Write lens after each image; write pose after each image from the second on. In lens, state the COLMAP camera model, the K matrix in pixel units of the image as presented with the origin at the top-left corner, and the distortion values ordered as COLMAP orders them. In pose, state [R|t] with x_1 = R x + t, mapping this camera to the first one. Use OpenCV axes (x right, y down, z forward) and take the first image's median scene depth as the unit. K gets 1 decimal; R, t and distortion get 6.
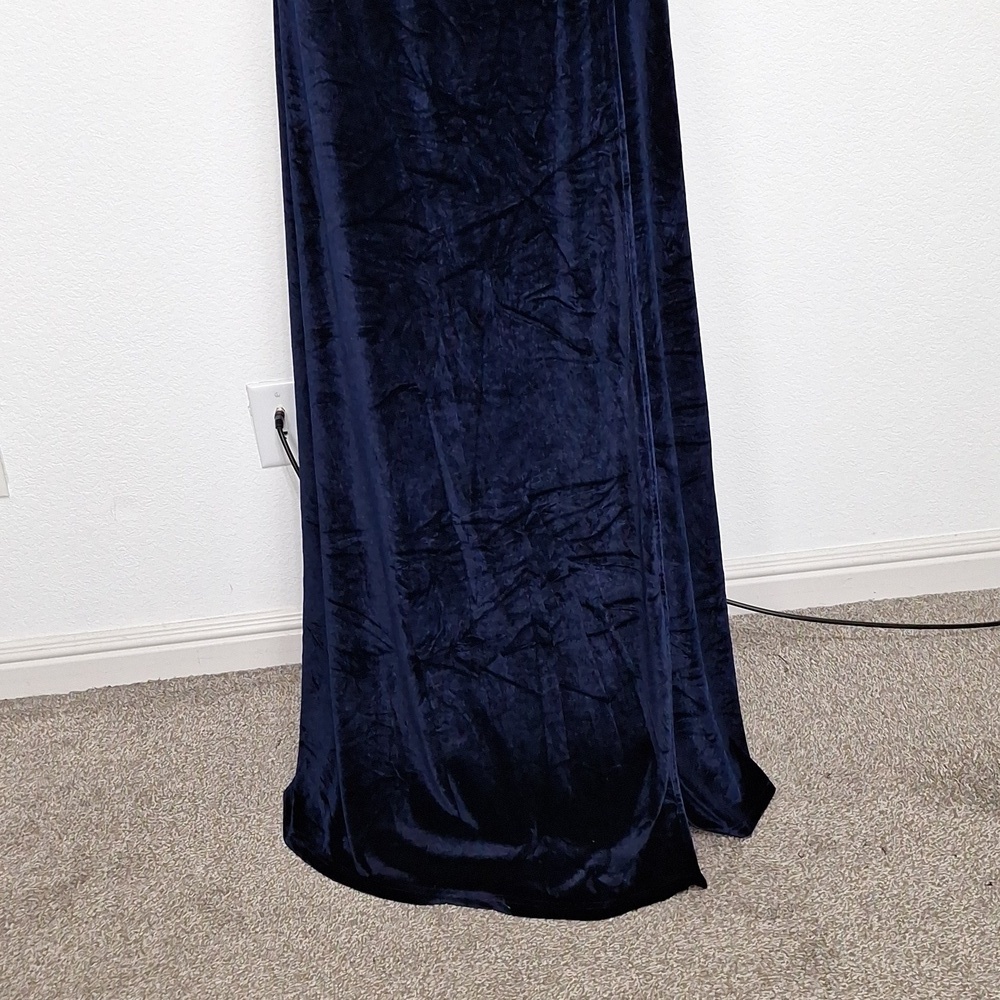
lens RADIAL K [[1495.5, 0, 496.8], [0, 1495.5, 473.2], [0, 0, 1]] dist [0.098197, 0.000000]
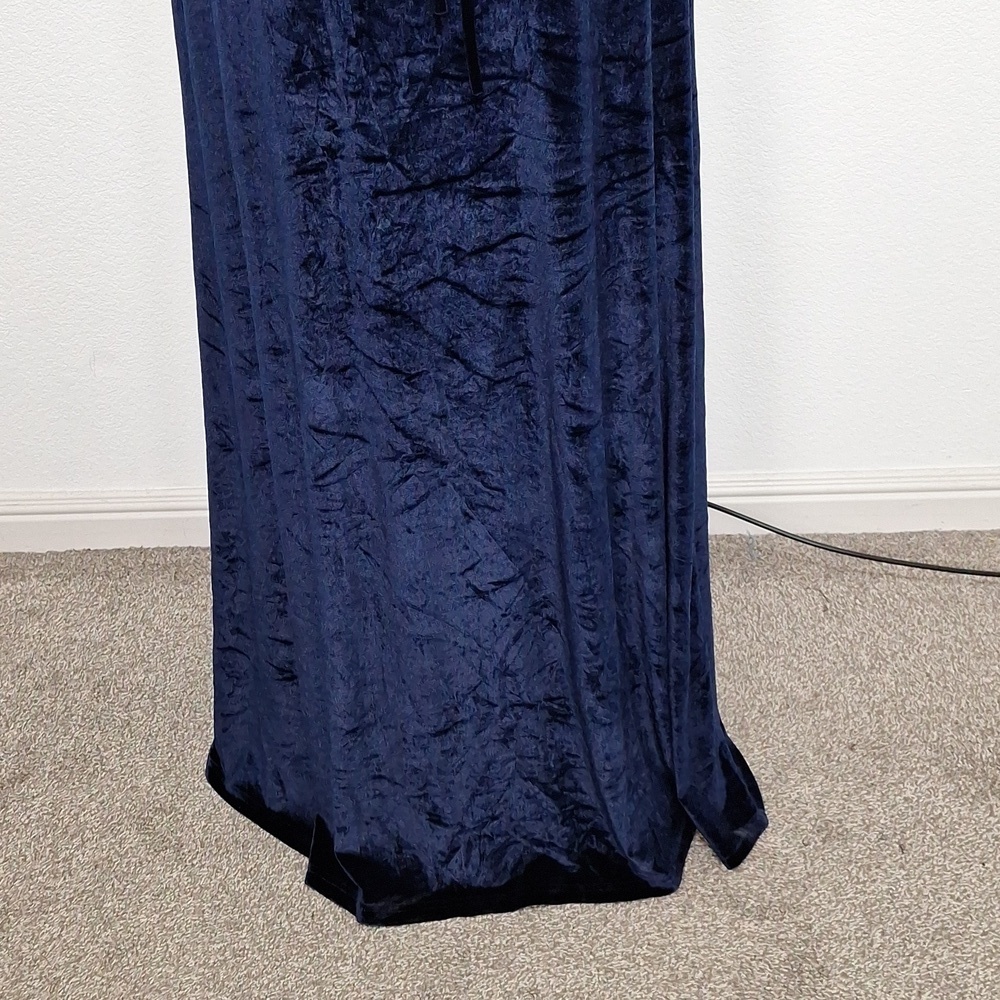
lens RADIAL K [[1495.5, 0, 481.0], [0, 1495.5, 486.4], [0, 0, 1]] dist [0.098197, 0.000000]
pose [[0.993485, 0.088542, -0.071743, 0.055219], [-0.076398, 0.984605, 0.157213, -0.073472], [0.084559, -0.150708, 0.984955, 0.138935]]
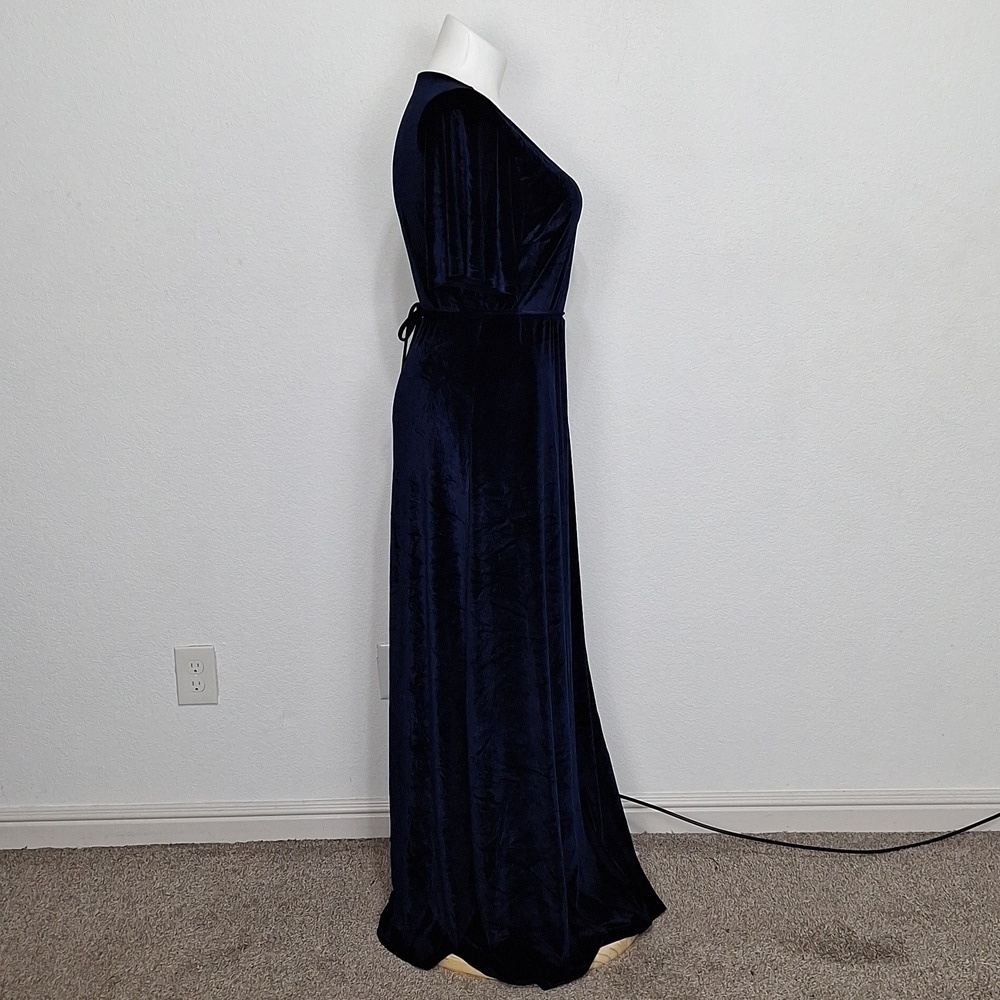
lens RADIAL K [[1495.5, 0, 516.0], [0, 1495.5, 509.1], [0, 0, 1]] dist [0.098197, 0.000000]
pose [[0.995109, 0.081860, -0.055294, 0.056489], [-0.090385, 0.980370, -0.175230, 0.070873], [0.039864, 0.179370, 0.982974, -0.610557]]
